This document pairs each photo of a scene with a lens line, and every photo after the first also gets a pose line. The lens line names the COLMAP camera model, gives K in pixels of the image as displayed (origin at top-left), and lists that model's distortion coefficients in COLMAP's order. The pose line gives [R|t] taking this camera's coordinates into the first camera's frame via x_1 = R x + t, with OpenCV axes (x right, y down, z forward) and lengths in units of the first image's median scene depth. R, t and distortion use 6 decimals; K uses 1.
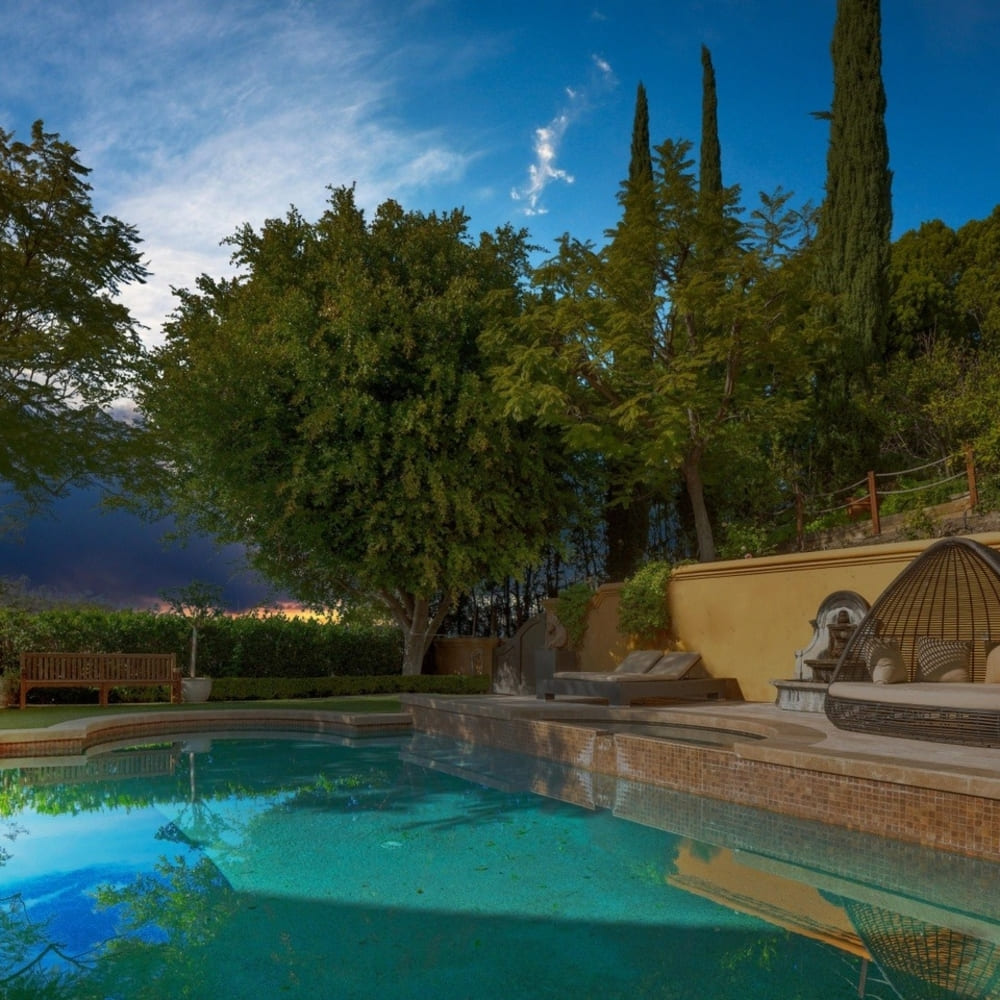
lens RADIAL K [[753.5, 0, 500.3], [0, 753.5, 644.7], [0, 0, 1]] dist [-0.001935, -0.003379]
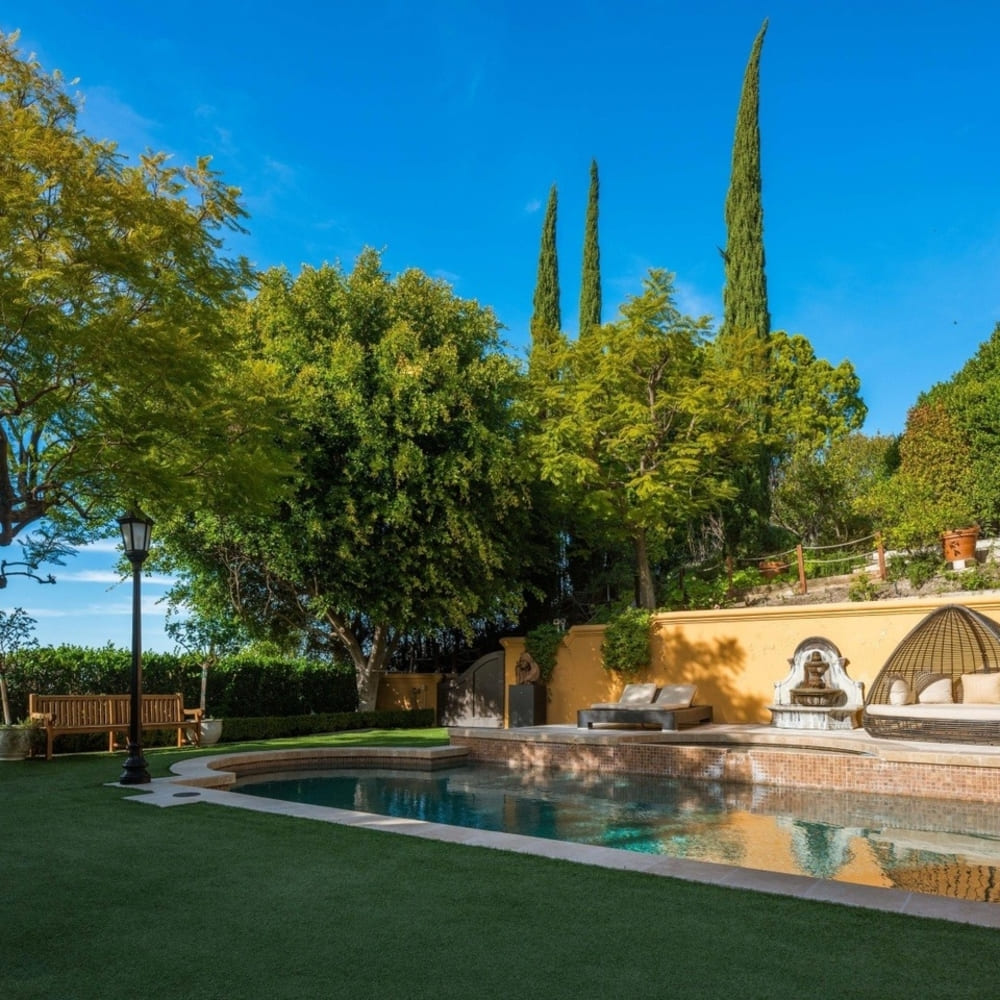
lens RADIAL K [[753.5, 0, 500.3], [0, 753.5, 644.7], [0, 0, 1]] dist [-0.001935, -0.003379]
pose [[0.927785, 0.005759, 0.373070, -0.549748], [0.010140, 0.999122, -0.040642, -0.009259], [-0.372976, 0.041490, 0.926913, -0.019268]]
